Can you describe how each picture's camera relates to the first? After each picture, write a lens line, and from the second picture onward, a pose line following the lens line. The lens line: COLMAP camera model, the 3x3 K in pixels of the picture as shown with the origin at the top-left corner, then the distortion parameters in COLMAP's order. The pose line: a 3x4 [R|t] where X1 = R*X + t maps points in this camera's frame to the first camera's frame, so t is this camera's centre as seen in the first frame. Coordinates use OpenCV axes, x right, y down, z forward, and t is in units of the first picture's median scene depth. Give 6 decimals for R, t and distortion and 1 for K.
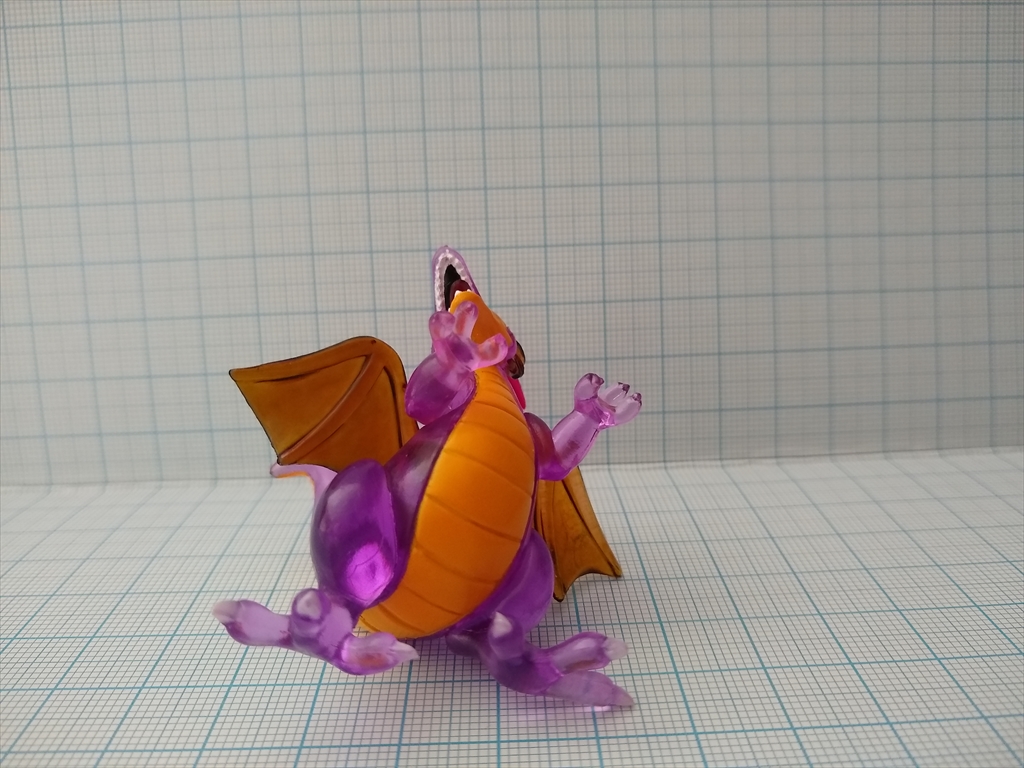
lens RADIAL K [[869.4, 0, 506.6], [0, 869.4, 380.4], [0, 0, 1]] dist [-0.101050, 0.064584]
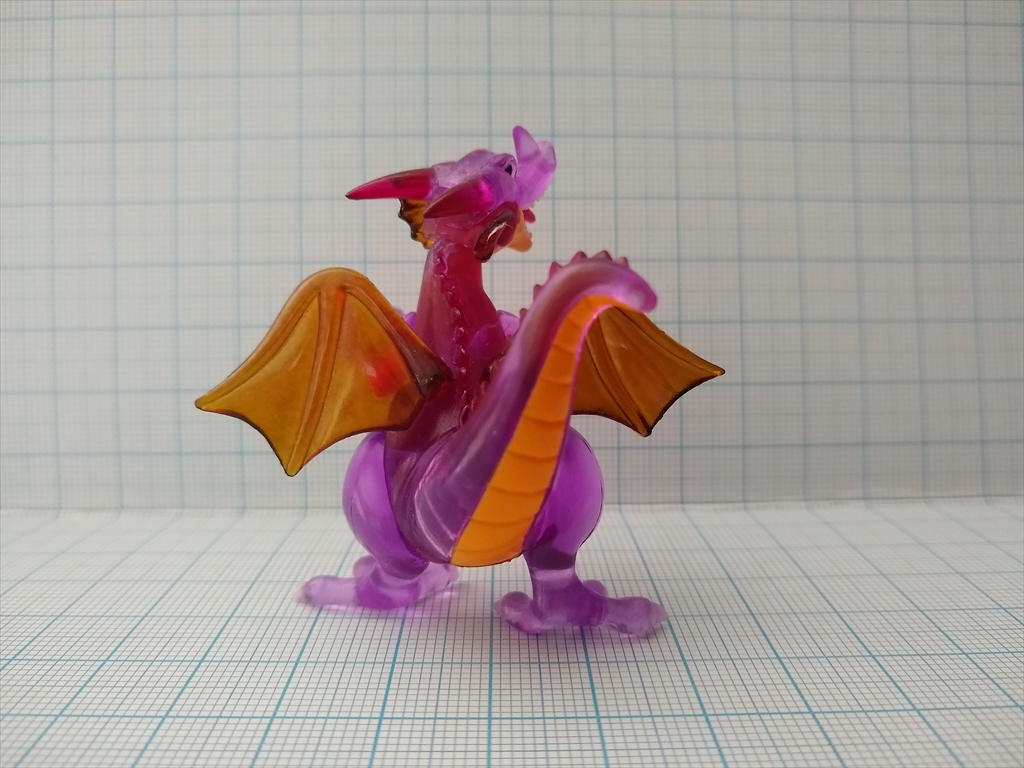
lens RADIAL K [[869.4, 0, 499.2], [0, 869.4, 385.6], [0, 0, 1]] dist [-0.101050, 0.064584]
pose [[0.999645, 0.026217, -0.004785, -0.073149], [-0.026588, 0.993359, -0.111943, 0.083974], [0.001818, 0.112030, 0.993703, 0.096311]]
